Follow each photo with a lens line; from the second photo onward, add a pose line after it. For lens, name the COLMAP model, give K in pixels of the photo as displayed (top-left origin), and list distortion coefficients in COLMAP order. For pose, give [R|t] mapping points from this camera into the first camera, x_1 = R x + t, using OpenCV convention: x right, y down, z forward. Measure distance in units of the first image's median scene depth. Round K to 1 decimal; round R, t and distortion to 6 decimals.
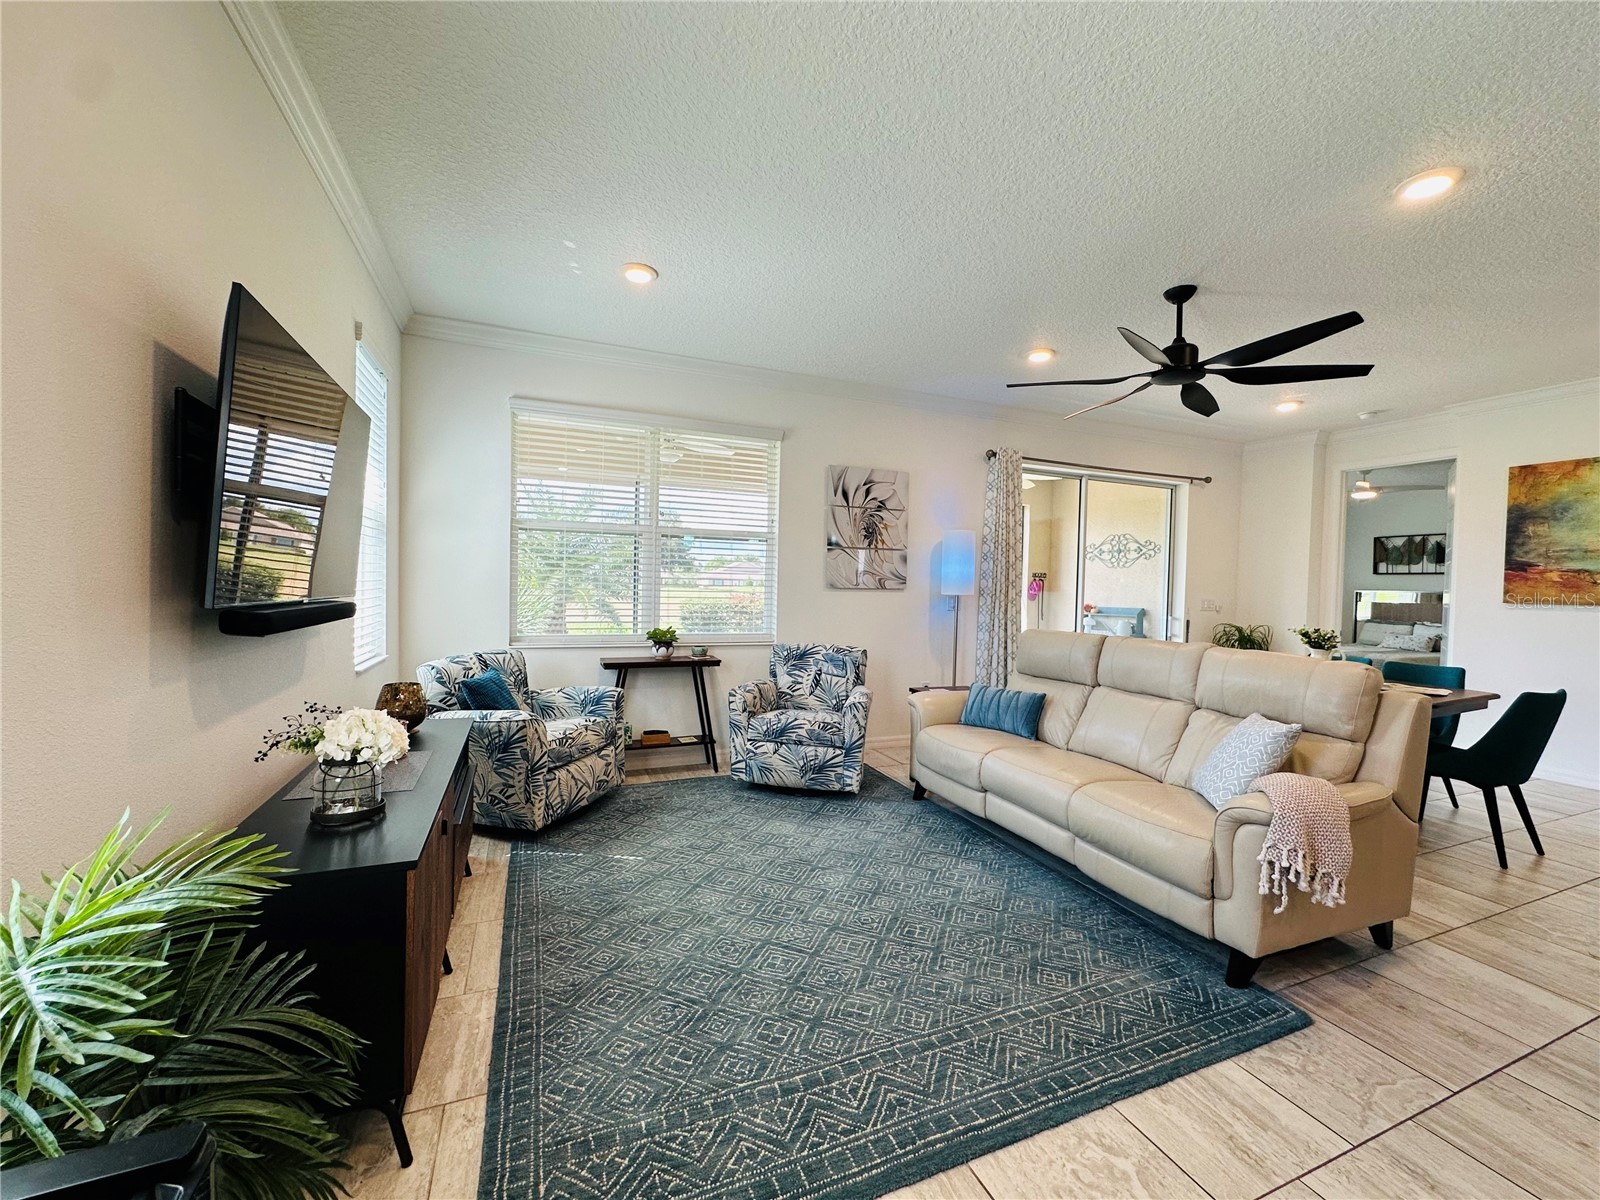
lens RADIAL K [[640.4, 0, 800.0], [0, 640.4, 600.0], [0, 0, 1]] dist [0.000924, 0.000227]
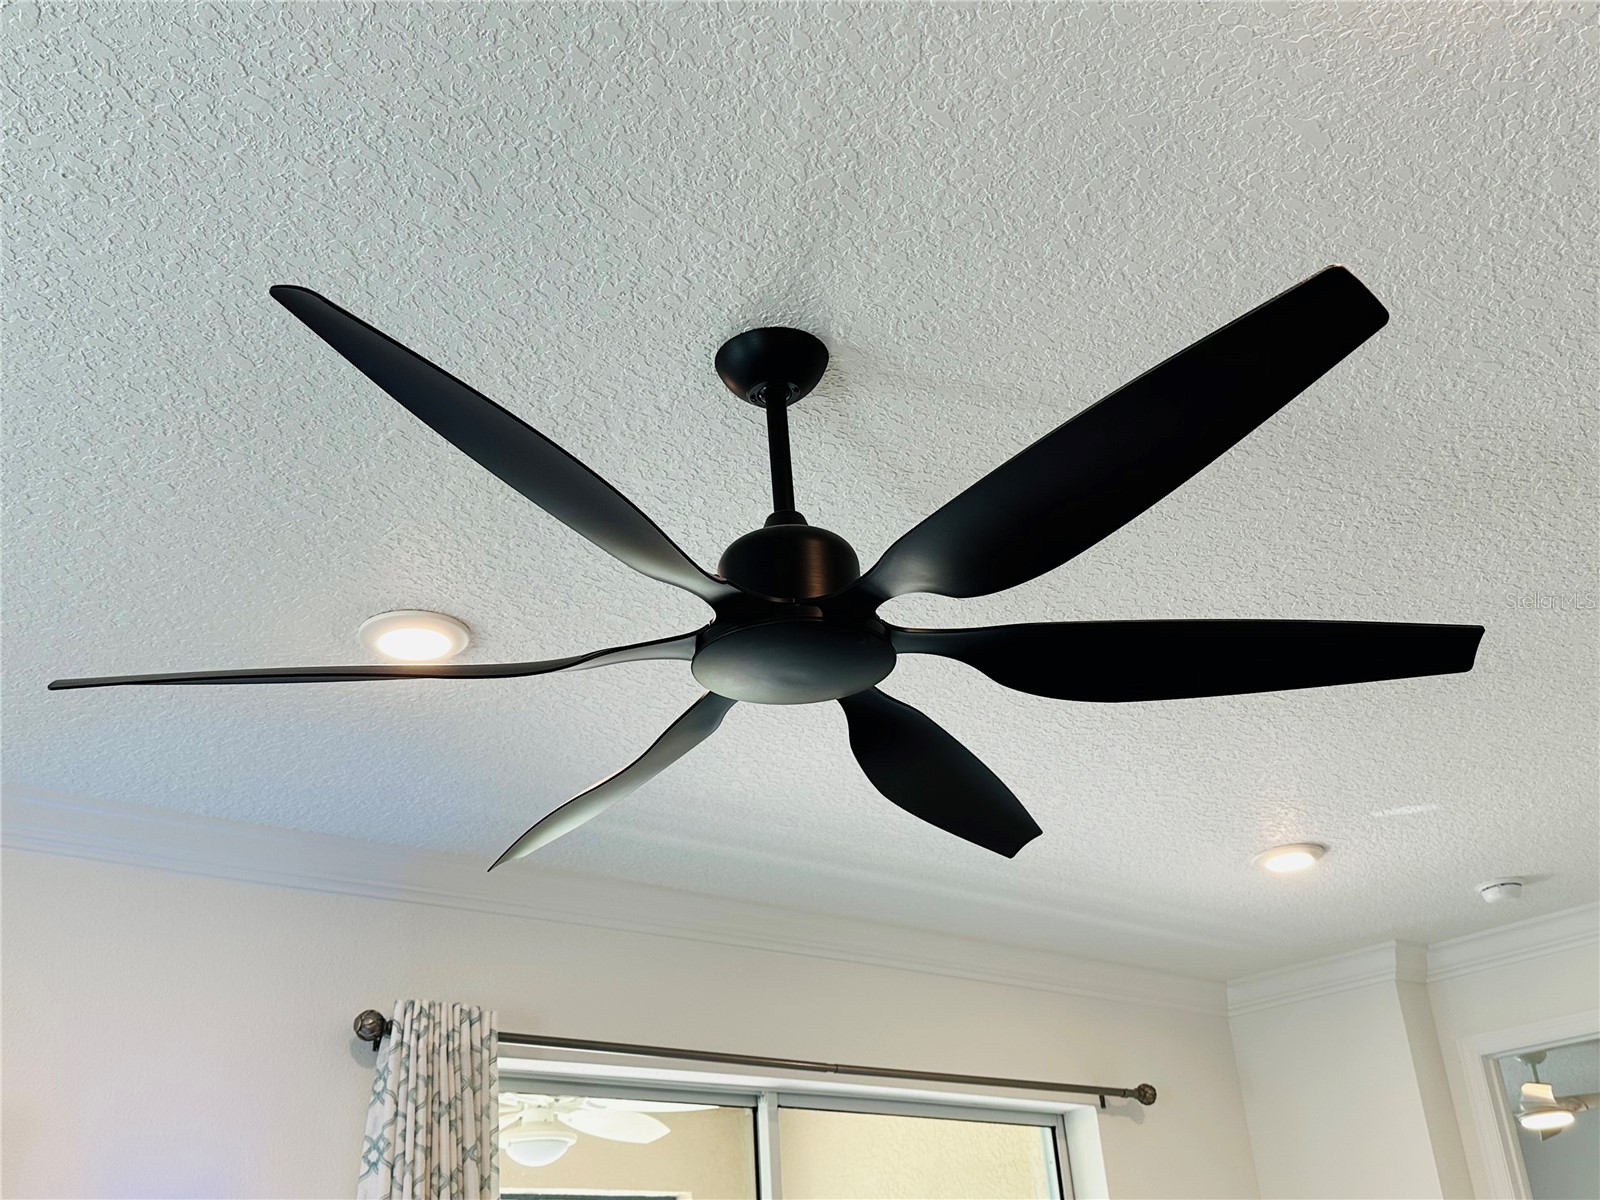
lens RADIAL K [[1602.8, 0, 800.0], [0, 1602.8, 600.0], [0, 0, 1]] dist [0.040277, 0.000915]
pose [[0.951859, 0.055500, 0.301471, 0.264638], [0.093922, 0.883369, -0.459171, -0.063695], [-0.291794, 0.465381, 0.835630, 0.321121]]
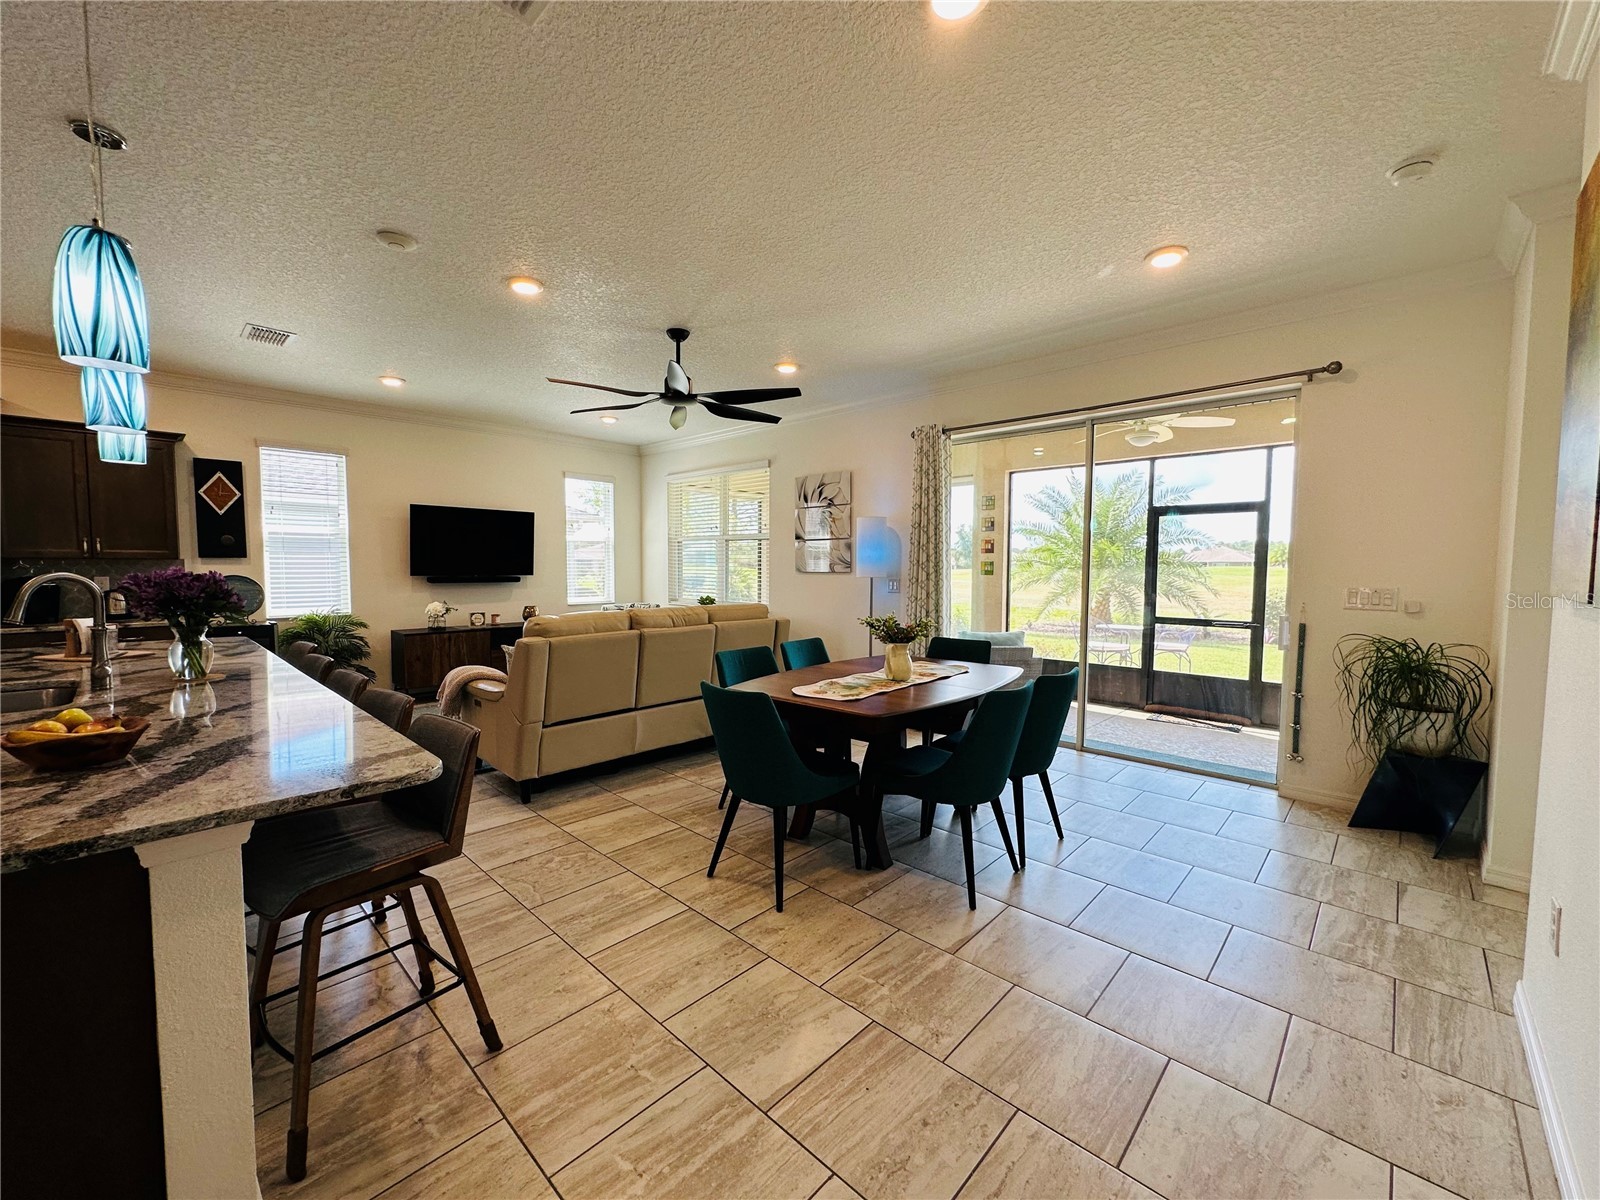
lens RADIAL K [[637.9, 0, 799.2], [0, 637.9, 609.2], [0, 0, 1]] dist [-0.000455, -0.000035]
pose [[0.406410, 0.046146, -0.912525, 1.174939], [-0.016604, 0.998932, 0.043121, 0.000763], [0.913540, -0.002373, 0.406742, 0.451681]]
